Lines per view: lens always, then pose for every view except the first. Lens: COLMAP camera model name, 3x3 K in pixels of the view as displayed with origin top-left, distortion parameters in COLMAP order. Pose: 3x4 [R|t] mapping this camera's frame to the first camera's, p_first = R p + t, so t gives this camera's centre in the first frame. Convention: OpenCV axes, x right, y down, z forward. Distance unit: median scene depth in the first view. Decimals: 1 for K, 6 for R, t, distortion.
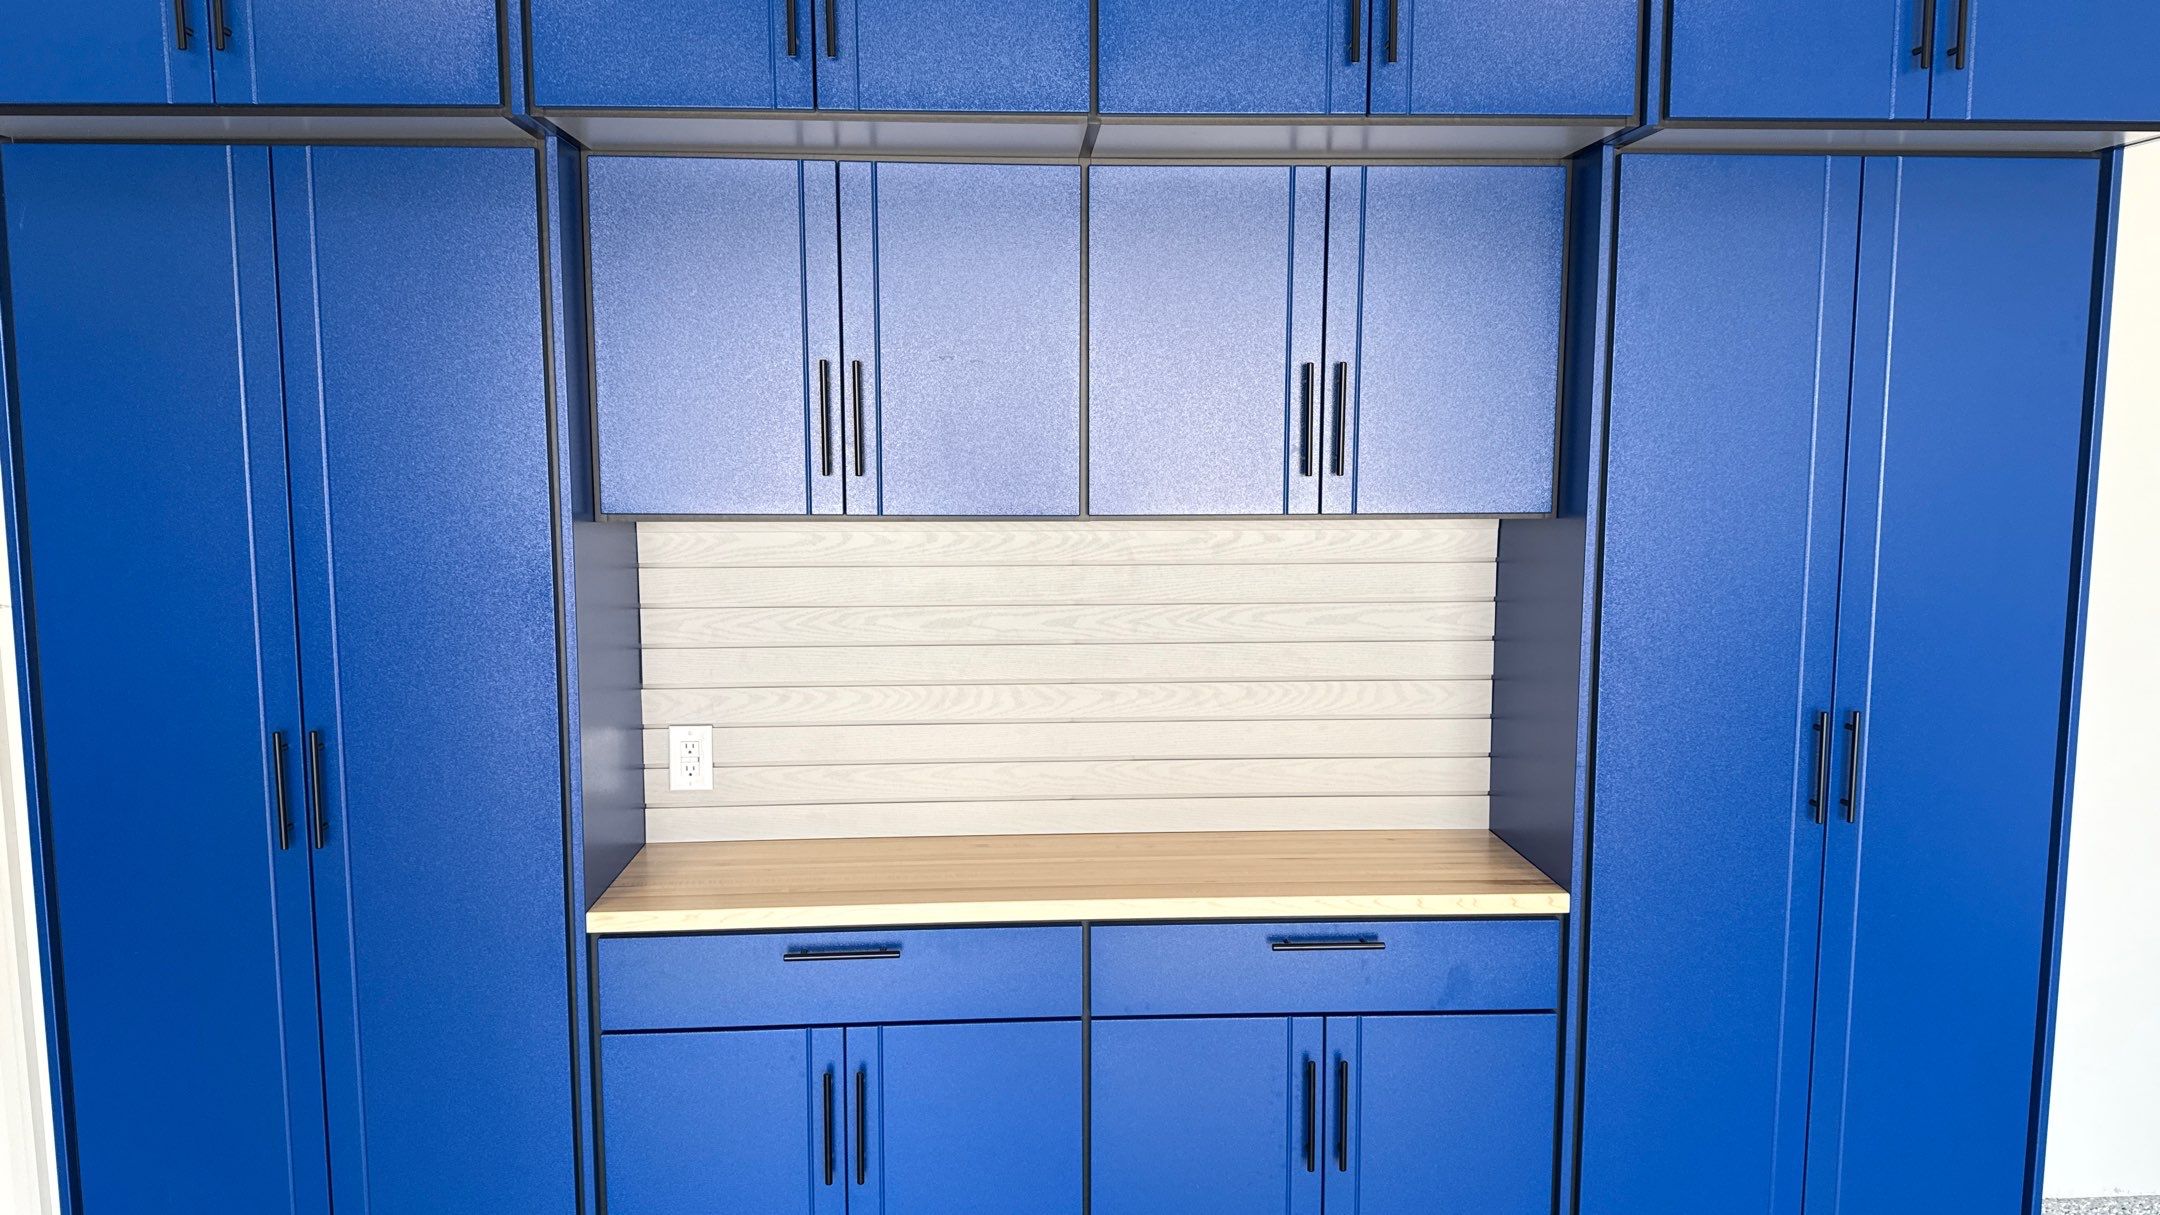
lens RADIAL K [[1493.2, 0, 1080.0], [0, 1493.2, 607.5], [0, 0, 1]] dist [0.160620, -0.380060]
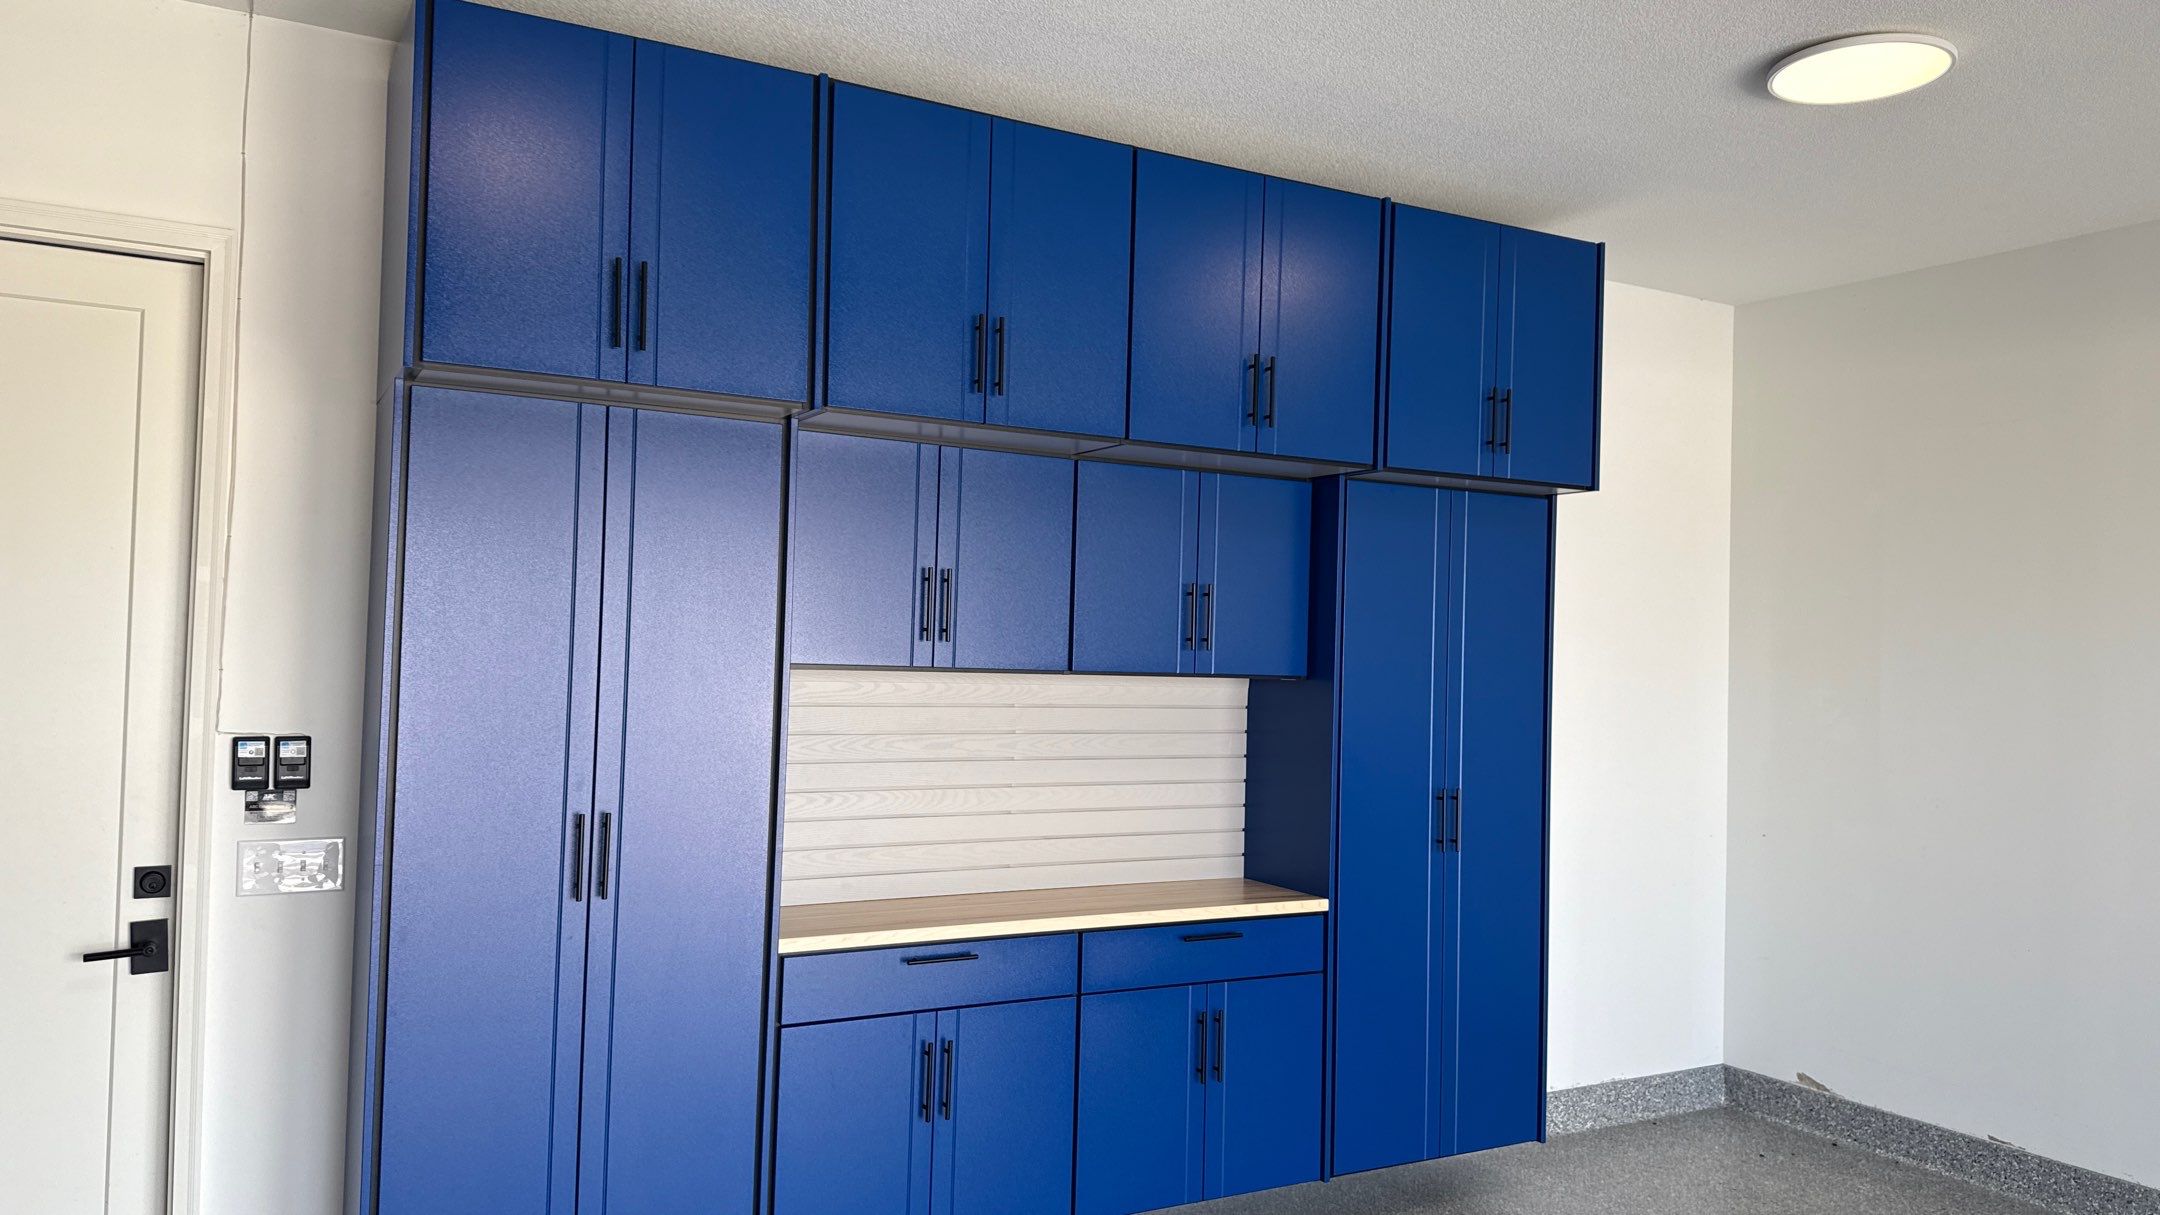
lens RADIAL K [[1537.7, 0, 1080.0], [0, 1537.7, 607.5], [0, 0, 1]] dist [0.106332, -0.192111]
pose [[0.892749, 0.038938, 0.448869, -0.720455], [0.021452, 0.991455, -0.128672, 0.081653], [-0.450043, 0.124501, 0.884285, -0.455460]]
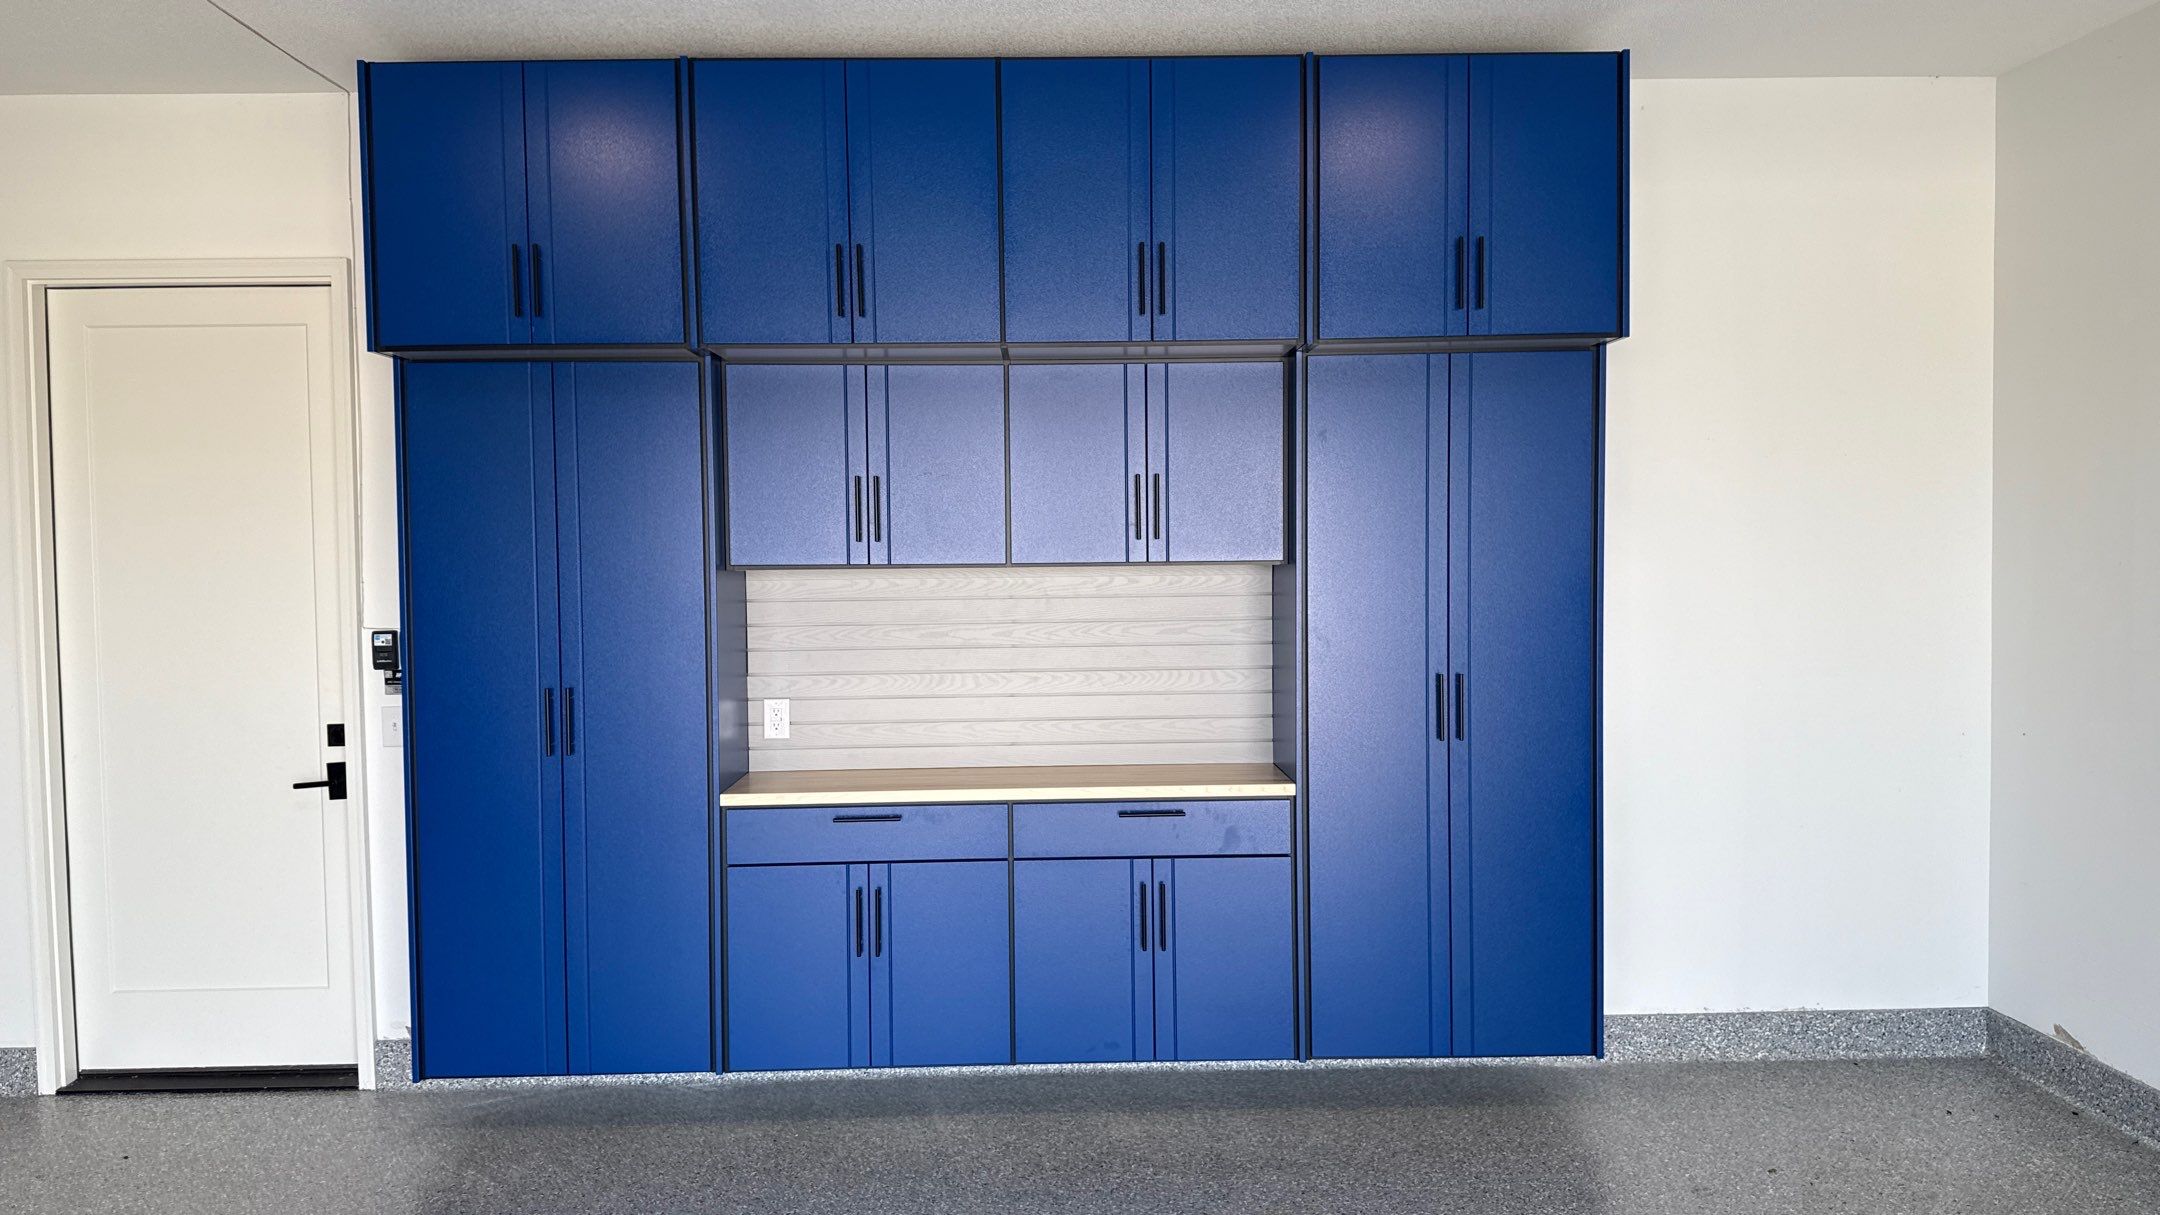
lens RADIAL K [[1509.6, 0, 1080.0], [0, 1509.6, 607.5], [0, 0, 1]] dist [0.086491, -0.117533]
pose [[0.999446, -0.009465, -0.031923, 0.138308], [0.007075, 0.997222, -0.074152, 0.116228], [0.032536, 0.073885, 0.996736, -0.708975]]
